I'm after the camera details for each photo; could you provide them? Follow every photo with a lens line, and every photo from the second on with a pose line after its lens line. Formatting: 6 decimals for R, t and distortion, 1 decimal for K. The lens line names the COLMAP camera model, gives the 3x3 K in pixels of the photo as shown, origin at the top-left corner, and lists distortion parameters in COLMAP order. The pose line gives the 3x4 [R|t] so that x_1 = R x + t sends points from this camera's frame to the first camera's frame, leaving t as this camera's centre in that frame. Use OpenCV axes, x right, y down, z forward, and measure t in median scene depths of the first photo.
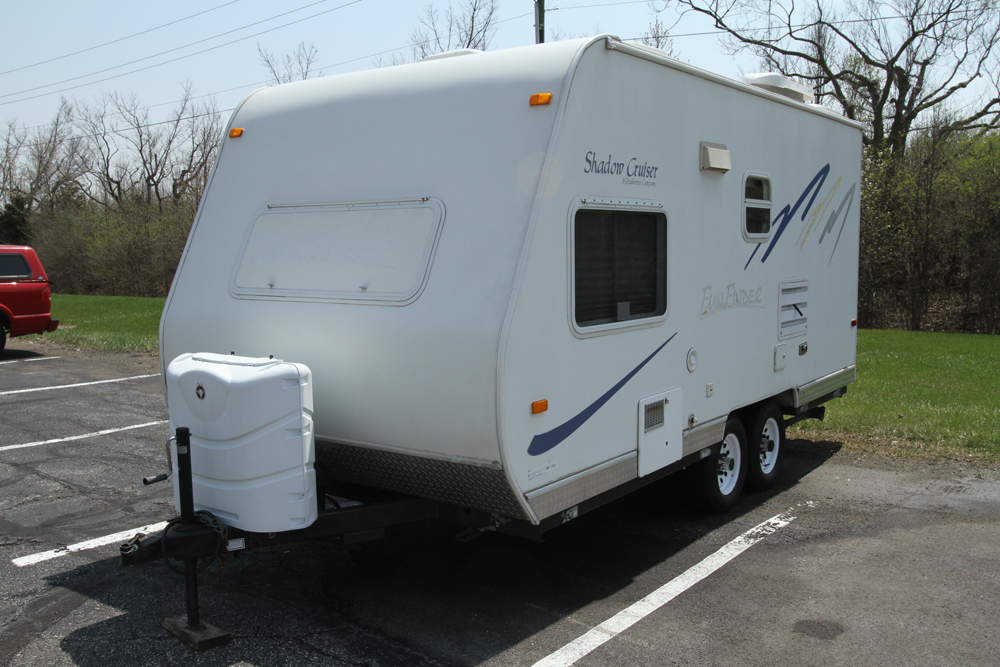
lens RADIAL K [[966.0, 0, 500.0], [0, 966.0, 333.5], [0, 0, 1]] dist [-0.102122, 0.128801]
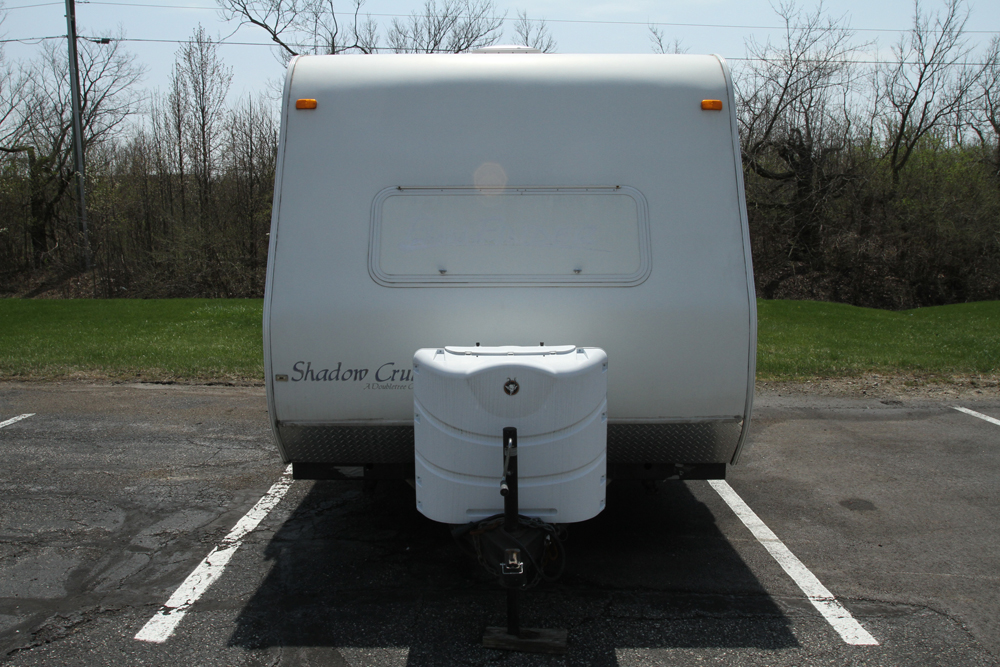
lens RADIAL K [[809.8, 0, 500.0], [0, 809.8, 333.5], [0, 0, 1]] dist [-0.094565, 0.068915]
pose [[0.804396, -0.074068, 0.589458, -0.668509], [0.053719, 0.997201, 0.051996, -0.027487], [-0.591660, -0.010160, 0.806124, 0.322546]]
